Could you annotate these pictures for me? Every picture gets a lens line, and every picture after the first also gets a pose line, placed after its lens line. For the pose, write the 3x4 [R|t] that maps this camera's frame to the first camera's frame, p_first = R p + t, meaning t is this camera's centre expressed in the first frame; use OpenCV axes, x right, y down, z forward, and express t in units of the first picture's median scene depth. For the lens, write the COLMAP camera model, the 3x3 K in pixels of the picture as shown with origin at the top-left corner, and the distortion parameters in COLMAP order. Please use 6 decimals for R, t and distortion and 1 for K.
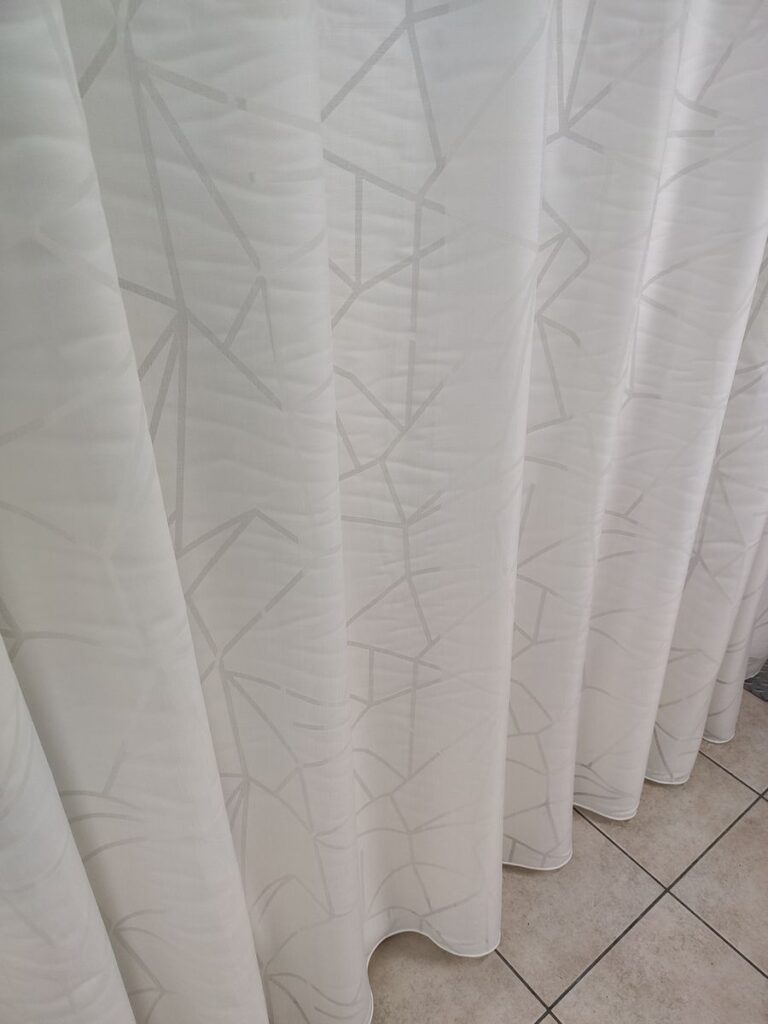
lens RADIAL K [[785.0, 0, 380.0], [0, 785.0, 516.7], [0, 0, 1]] dist [0.052758, -0.047430]
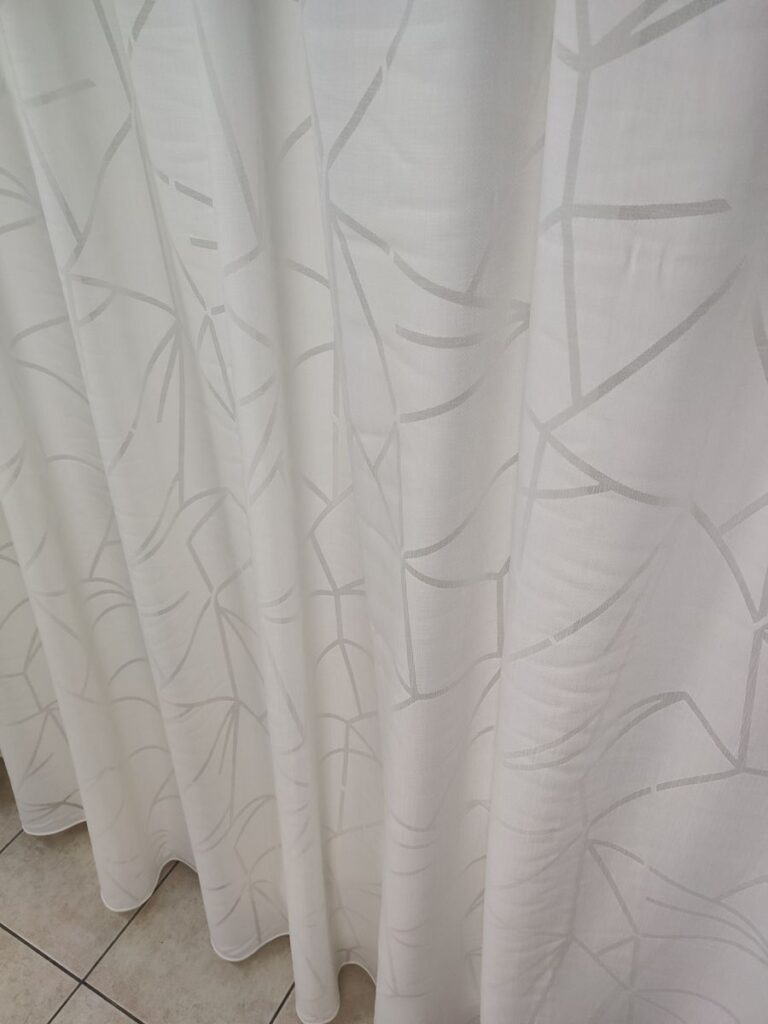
lens RADIAL K [[785.0, 0, 380.9], [0, 785.0, 511.6], [0, 0, 1]] dist [0.052758, -0.047430]
pose [[0.373722, 0.531755, -0.759979, 1.135540], [-0.495344, 0.807145, 0.321170, -0.587873], [0.784197, 0.256423, 0.565050, 0.738288]]
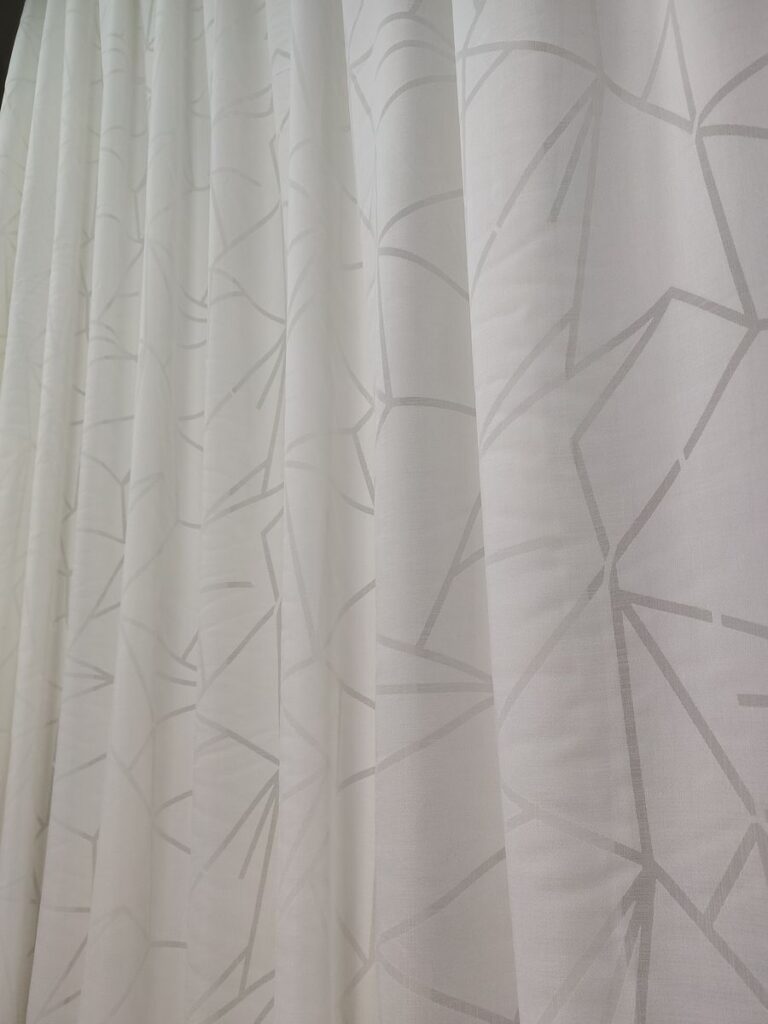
lens RADIAL K [[785.0, 0, 380.0], [0, 785.0, 514.5], [0, 0, 1]] dist [0.052758, -0.047430]
pose [[0.047010, -0.185994, -0.981426, 1.330549], [-0.518729, 0.835099, -0.183110, -0.008940], [0.853645, 0.517702, -0.057223, 1.314952]]
